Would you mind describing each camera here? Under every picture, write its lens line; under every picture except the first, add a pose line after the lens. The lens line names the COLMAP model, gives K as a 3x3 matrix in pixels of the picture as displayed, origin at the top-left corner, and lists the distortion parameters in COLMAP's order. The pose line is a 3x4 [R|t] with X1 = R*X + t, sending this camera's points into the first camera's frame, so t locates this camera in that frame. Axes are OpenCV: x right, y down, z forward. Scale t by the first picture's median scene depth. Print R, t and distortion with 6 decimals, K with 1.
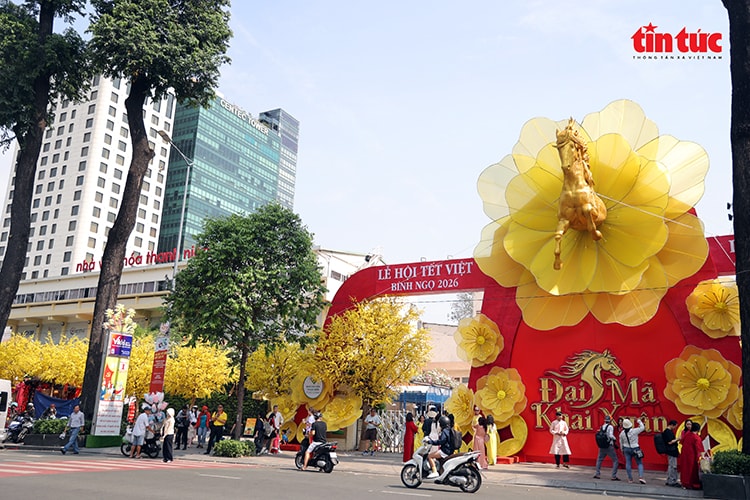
lens RADIAL K [[686.5, 0, 375.0], [0, 686.5, 250.0], [0, 0, 1]] dist [0.000379, 0.009257]
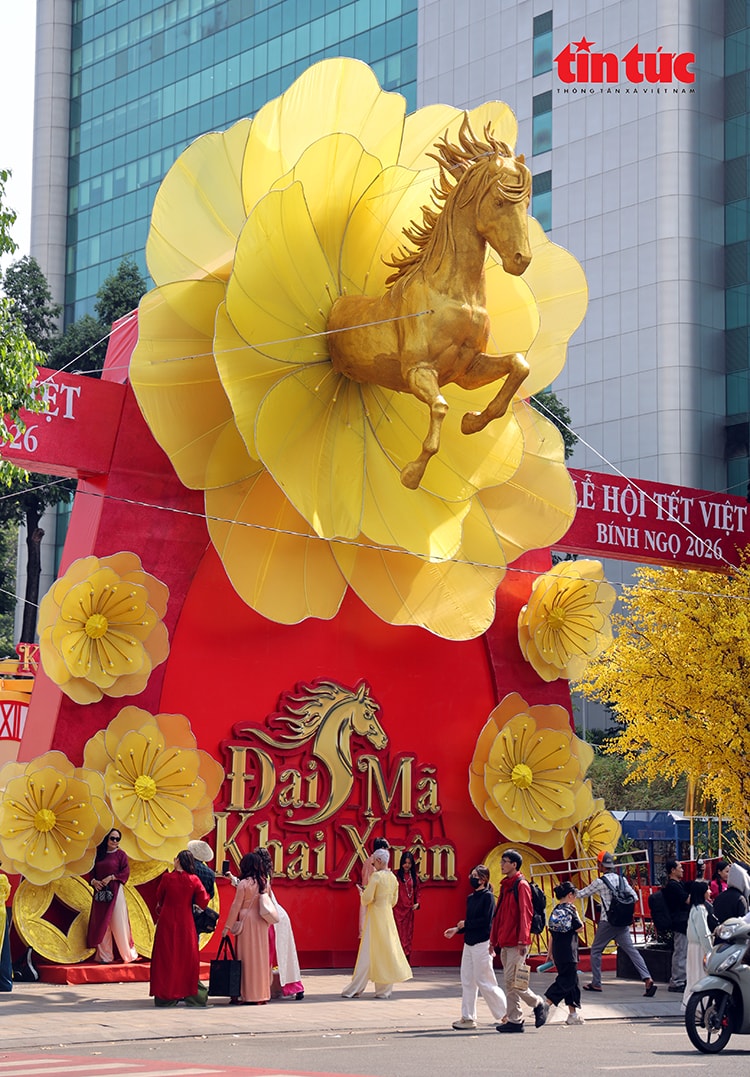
lens RADIAL K [[2187.0, 0, 375.0], [0, 2187.0, 538.5], [0, 0, 1]] dist [0.598556, 0.012029]
pose [[0.405348, 0.114616, 0.906949, -0.878584], [-0.228647, 0.973287, -0.020809, 0.086143], [-0.885107, -0.198936, 0.420727, 0.460373]]
